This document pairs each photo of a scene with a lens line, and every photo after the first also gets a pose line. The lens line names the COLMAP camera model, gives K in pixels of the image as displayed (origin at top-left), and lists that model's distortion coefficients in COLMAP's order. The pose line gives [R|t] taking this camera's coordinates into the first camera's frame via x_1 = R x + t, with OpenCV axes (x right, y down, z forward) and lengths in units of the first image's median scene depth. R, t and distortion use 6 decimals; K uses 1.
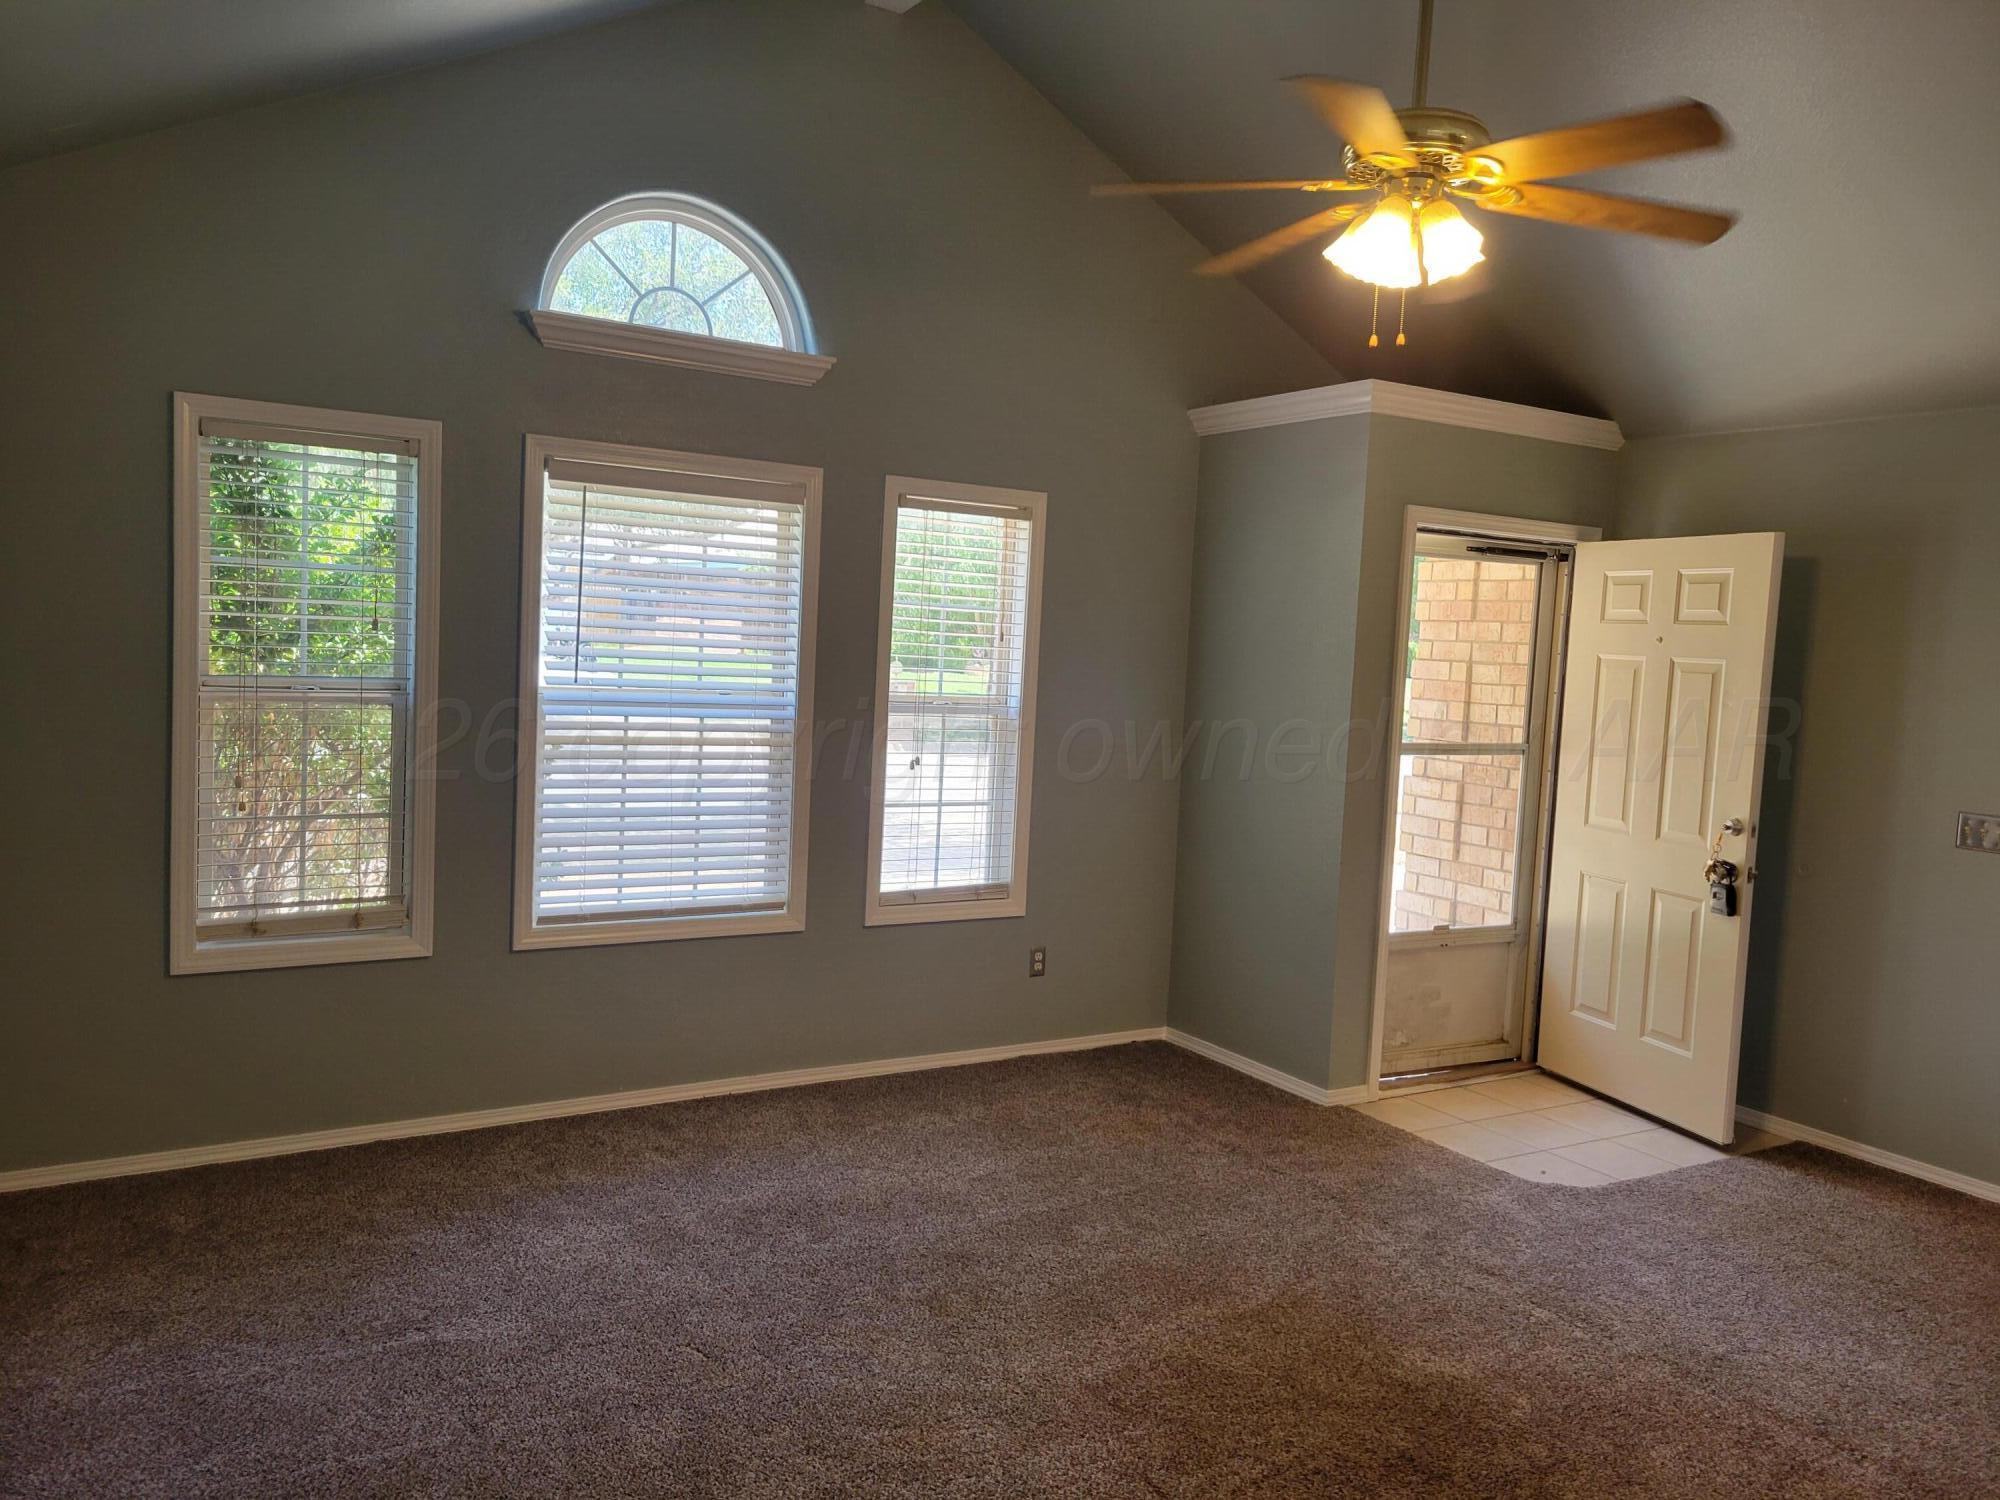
lens RADIAL K [[1476.9, 0, 1000.0], [0, 1476.9, 750.0], [0, 0, 1]] dist [0.030000, 0.000489]
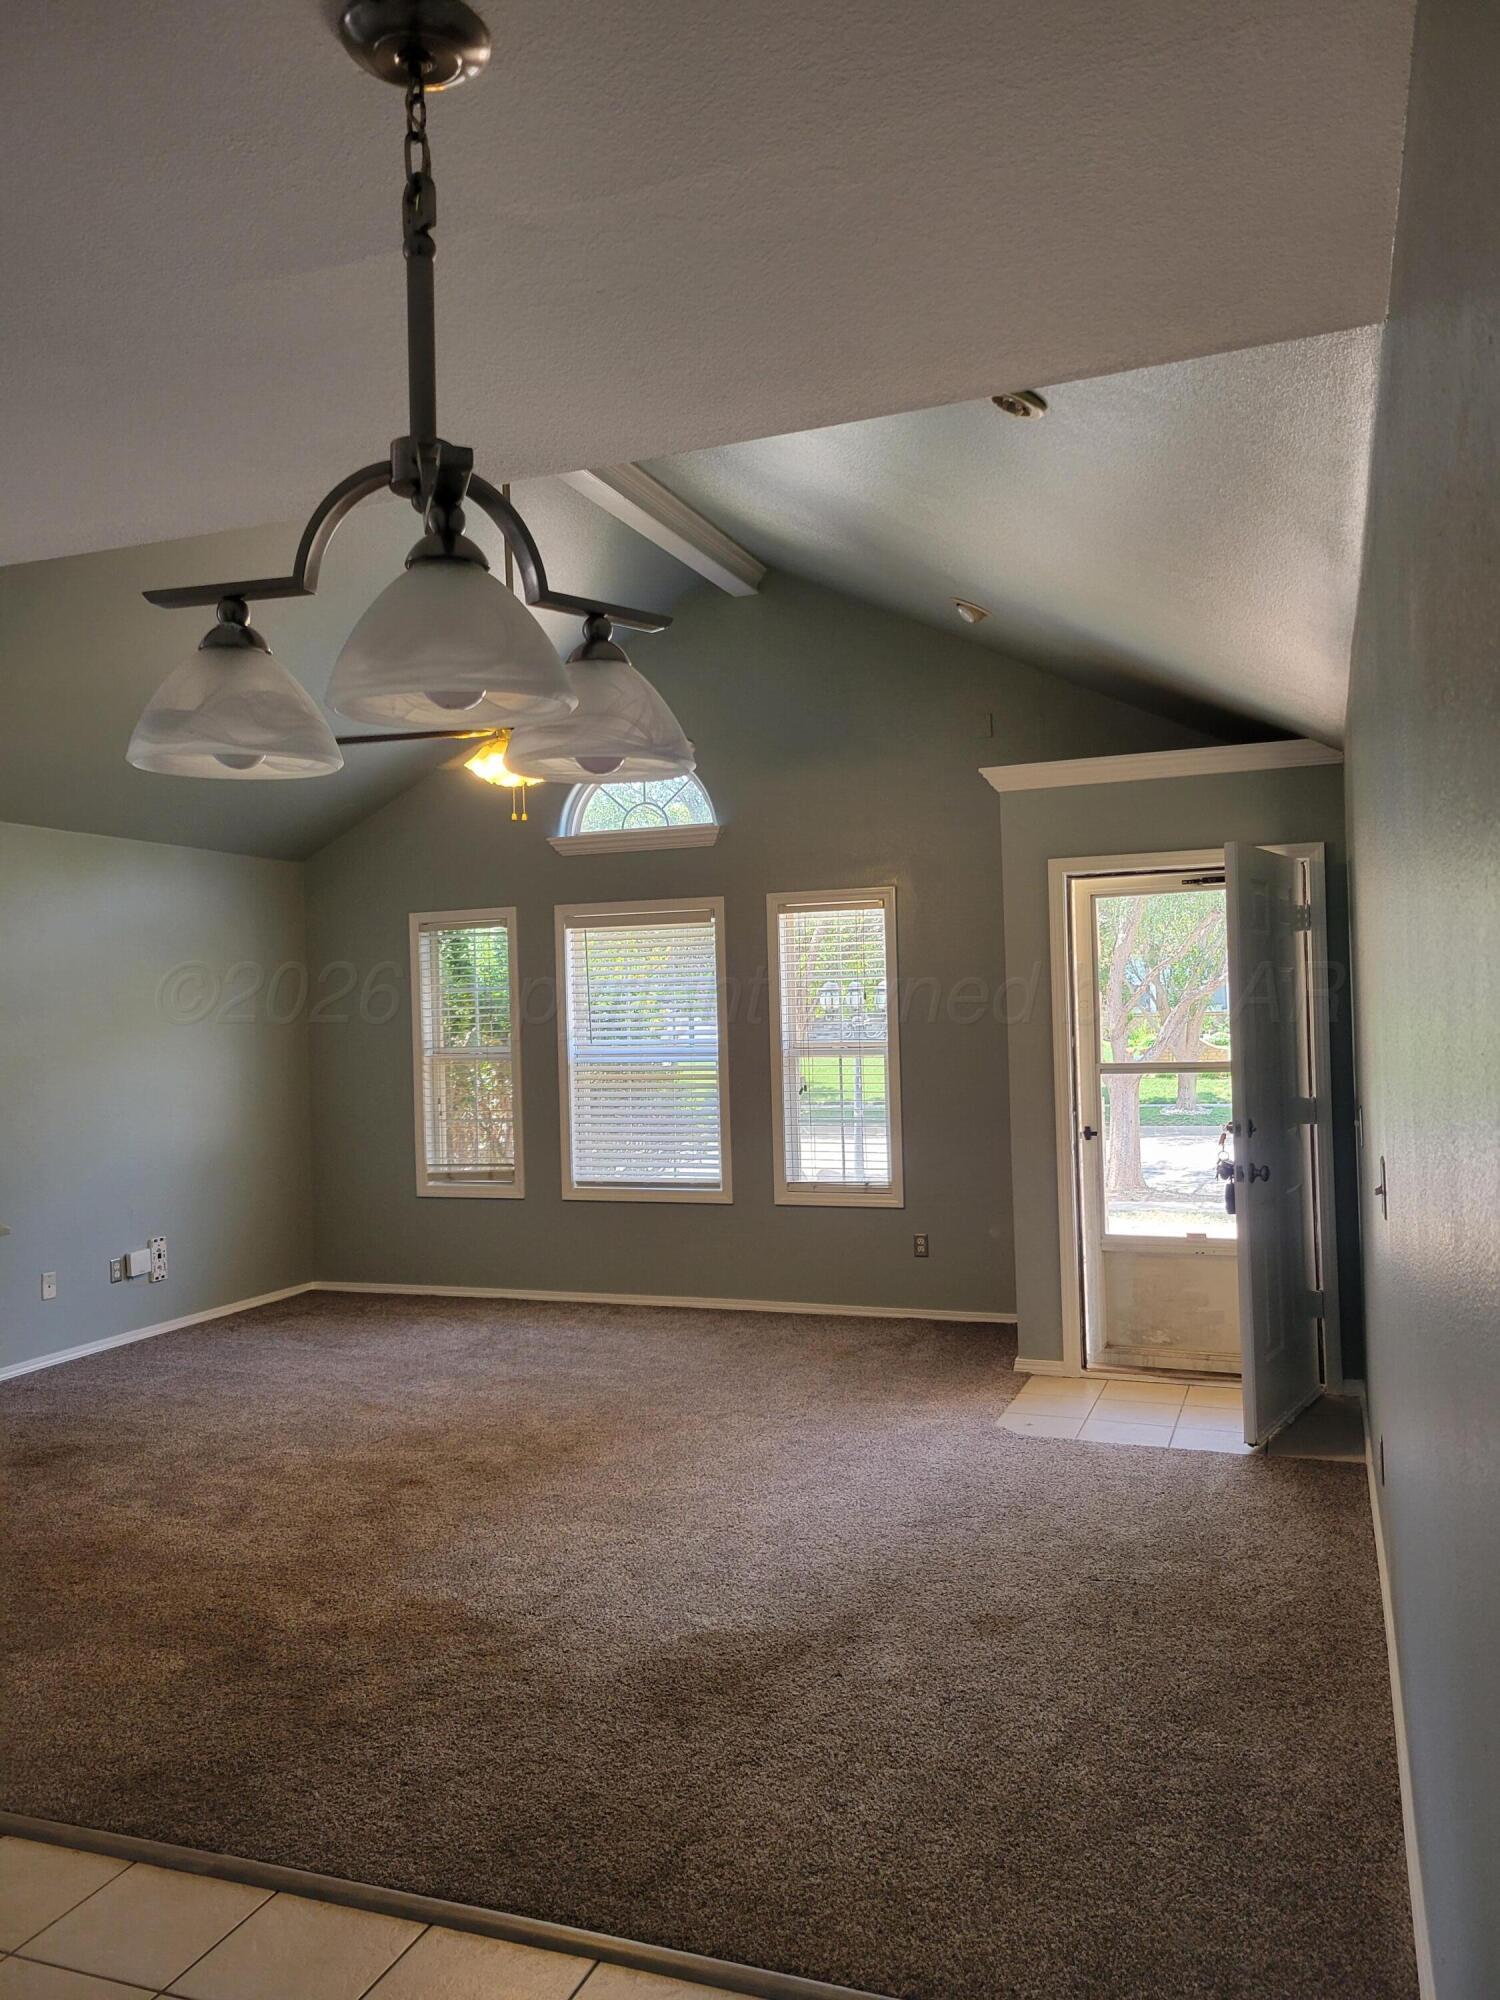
lens RADIAL K [[1476.9, 0, 750.0], [0, 1476.9, 1000.0], [0, 0, 1]] dist [0.030000, 0.000489]
pose [[0.606849, -0.073815, -0.791382, 1.097033], [-0.005375, 0.995274, -0.096954, 0.064063], [0.794799, 0.063091, 0.603585, 0.107155]]
